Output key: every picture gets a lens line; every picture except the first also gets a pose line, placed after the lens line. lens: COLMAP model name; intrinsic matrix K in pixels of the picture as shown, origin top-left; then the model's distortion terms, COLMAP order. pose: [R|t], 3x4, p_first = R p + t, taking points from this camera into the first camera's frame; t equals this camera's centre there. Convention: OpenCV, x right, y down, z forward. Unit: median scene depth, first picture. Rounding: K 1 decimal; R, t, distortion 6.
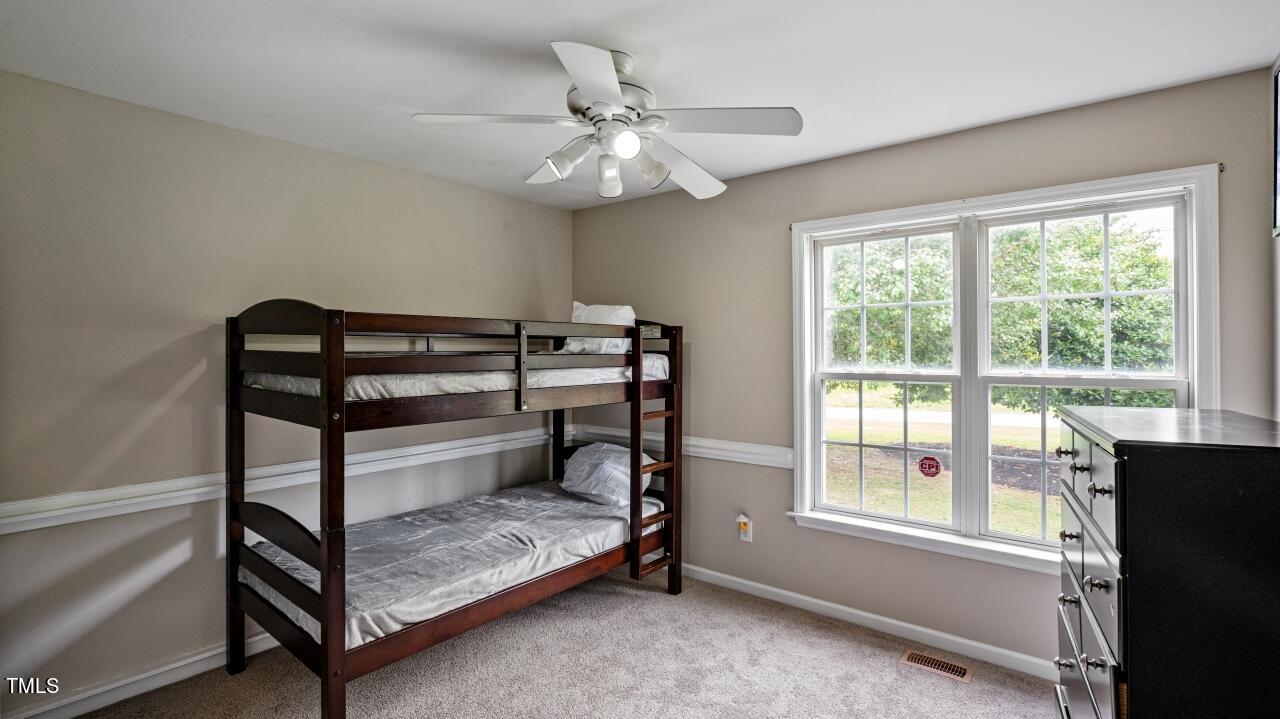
lens RADIAL K [[573.7, 0, 635.5], [0, 573.7, 355.5], [0, 0, 1]] dist [-0.000006, 0.002411]
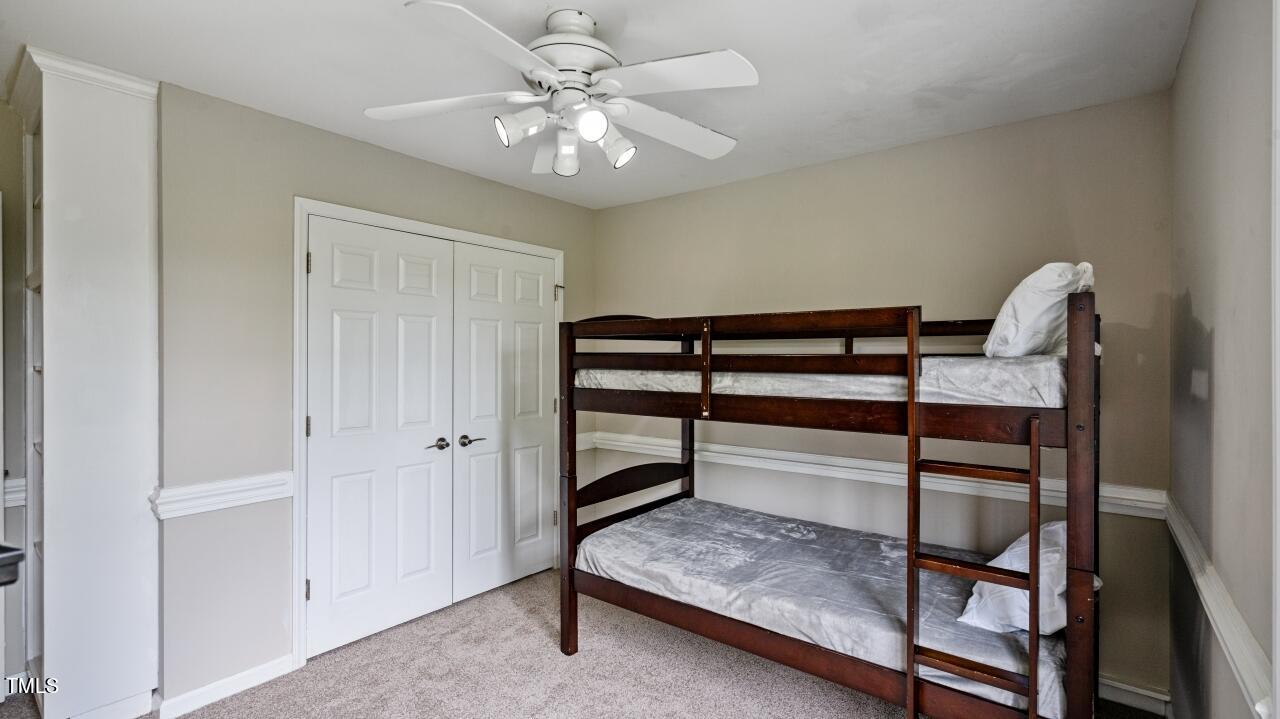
lens RADIAL K [[573.7, 0, 630.4], [0, 573.7, 352.9], [0, 0, 1]] dist [-0.000006, 0.002411]
pose [[0.047996, -0.000675, -0.998847, 0.453364], [-0.013020, 0.999914, -0.001301, -0.002002], [0.998763, 0.013068, 0.047983, 0.543633]]
